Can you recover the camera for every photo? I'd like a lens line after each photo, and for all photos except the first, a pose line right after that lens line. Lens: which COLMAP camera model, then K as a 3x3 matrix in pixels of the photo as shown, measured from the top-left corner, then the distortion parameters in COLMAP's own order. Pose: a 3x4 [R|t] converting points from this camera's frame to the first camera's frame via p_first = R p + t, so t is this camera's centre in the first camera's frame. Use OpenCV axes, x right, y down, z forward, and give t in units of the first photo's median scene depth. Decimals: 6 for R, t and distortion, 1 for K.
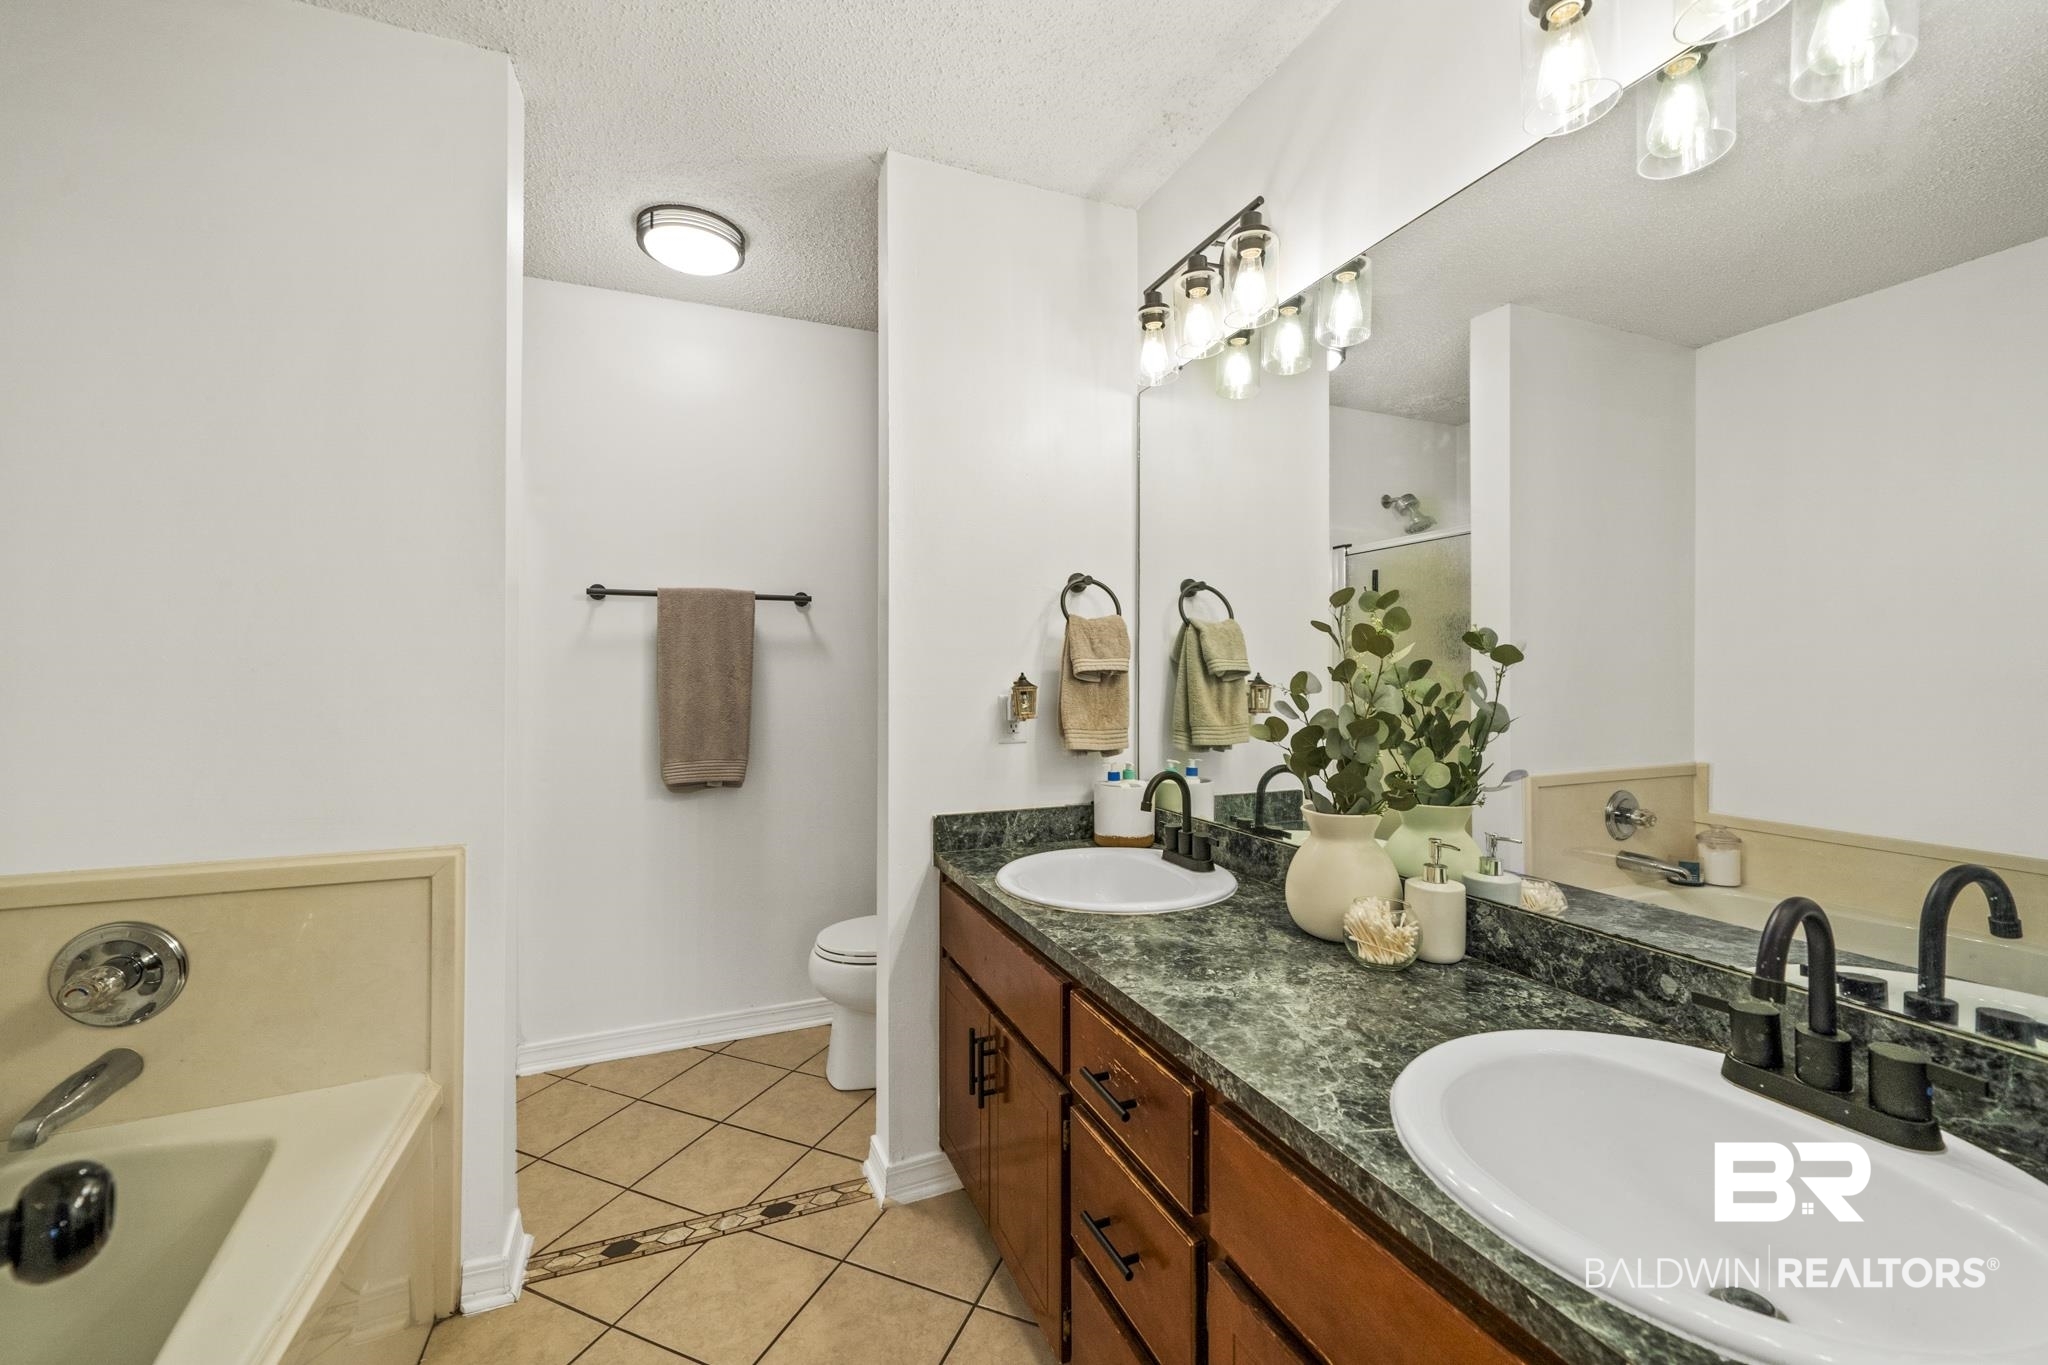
lens RADIAL K [[801.5, 0, 1018.1], [0, 801.5, 676.9], [0, 0, 1]] dist [-0.001772, -0.000039]
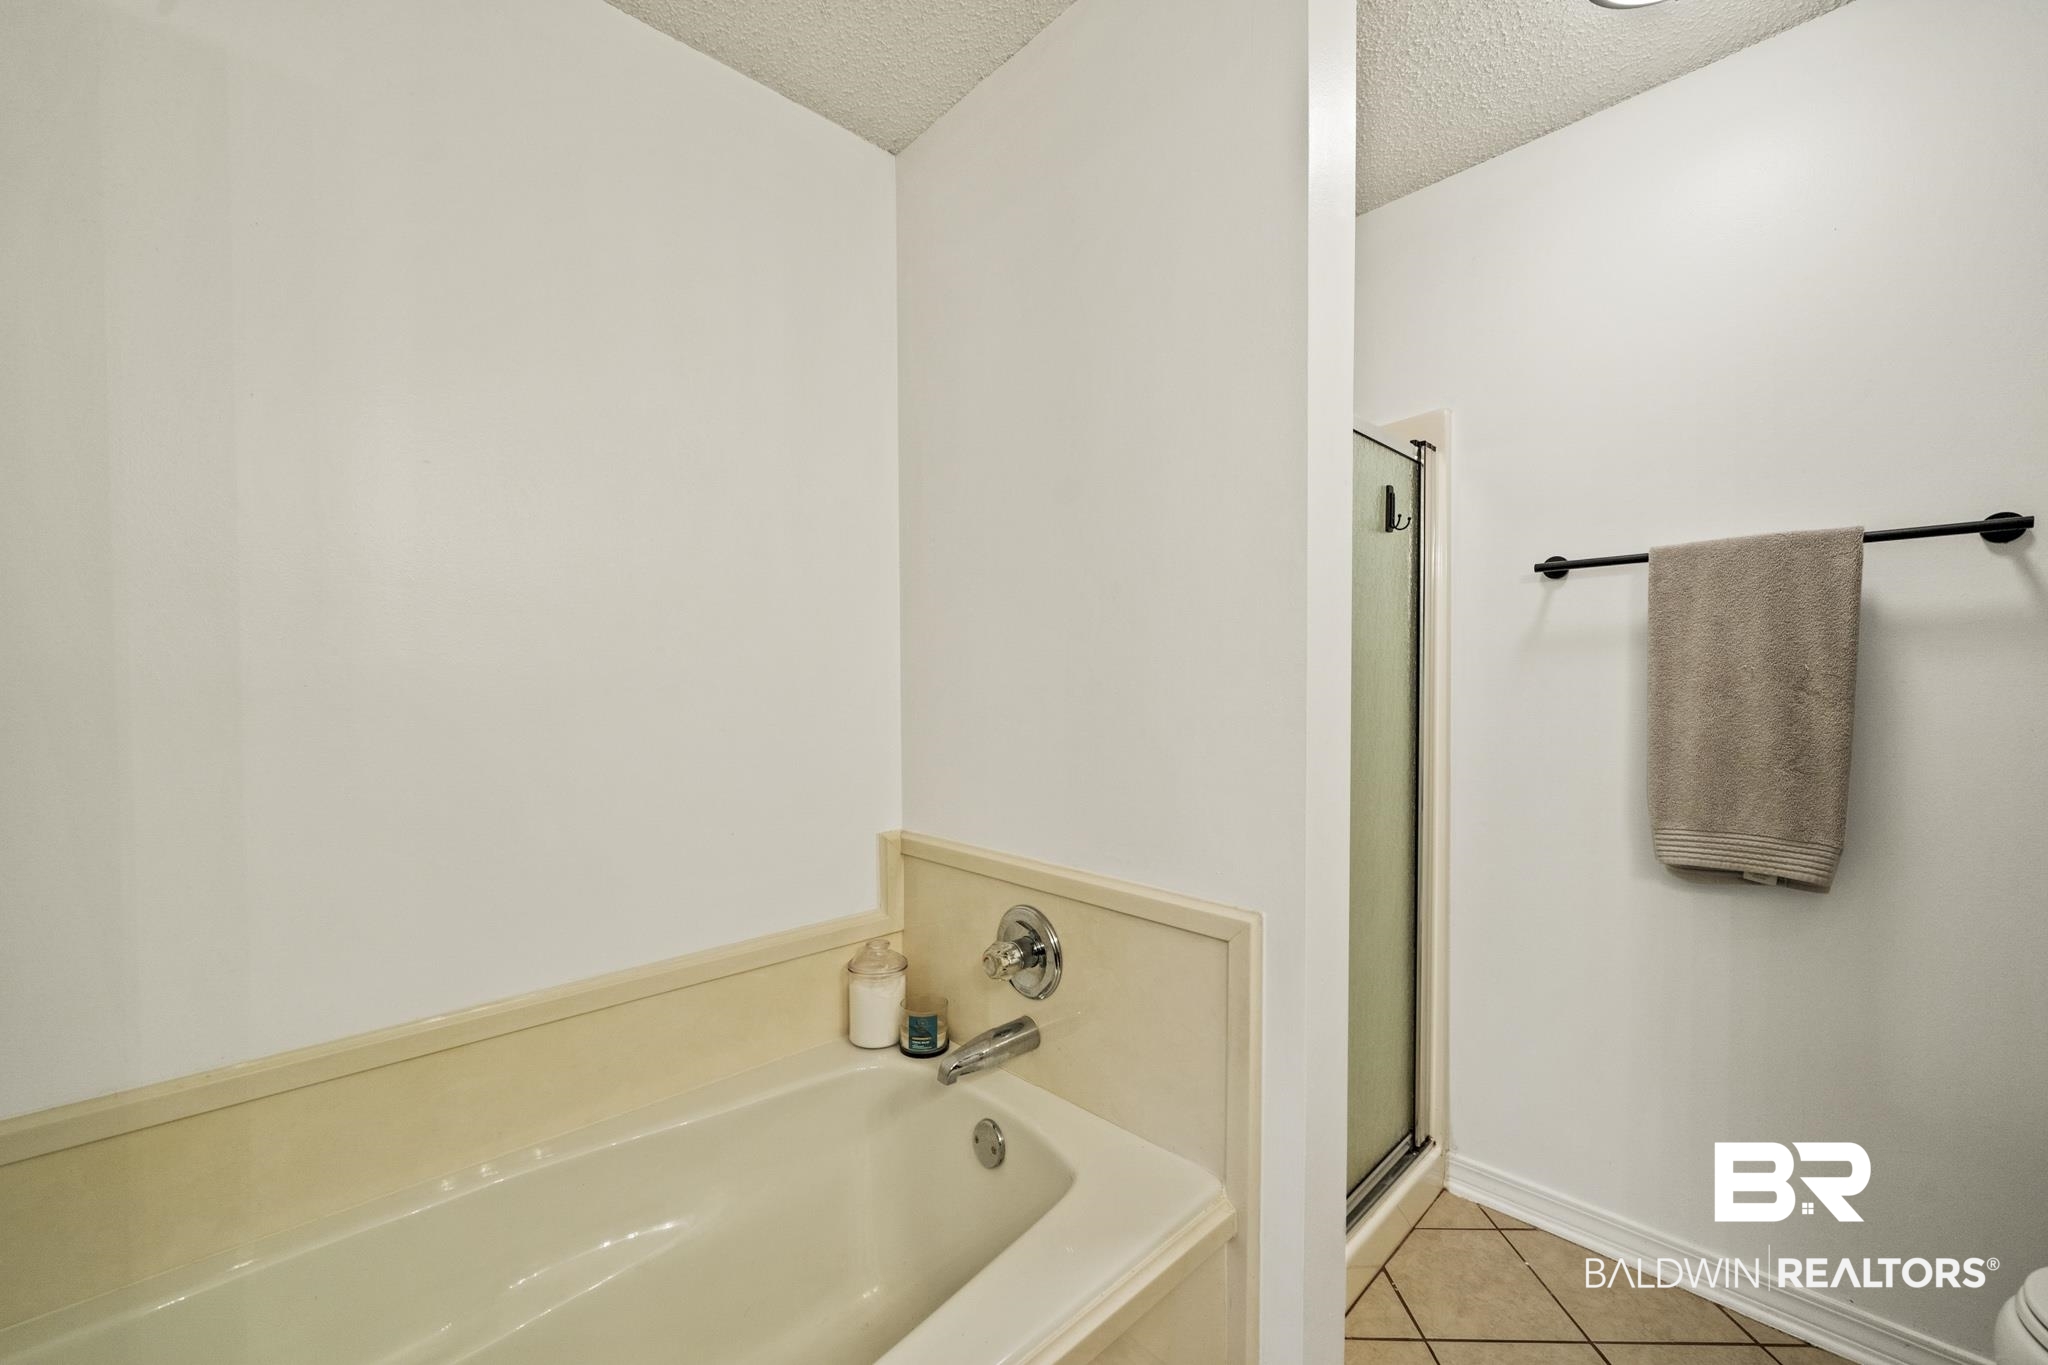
lens RADIAL K [[801.5, 0, 1003.2], [0, 801.5, 692.8], [0, 0, 1]] dist [-0.001772, -0.000039]
pose [[0.352935, 0.011204, -0.935581, -0.039409], [-0.000688, 0.999931, 0.011715, -0.004446], [0.935648, -0.003491, 0.352919, 0.301762]]
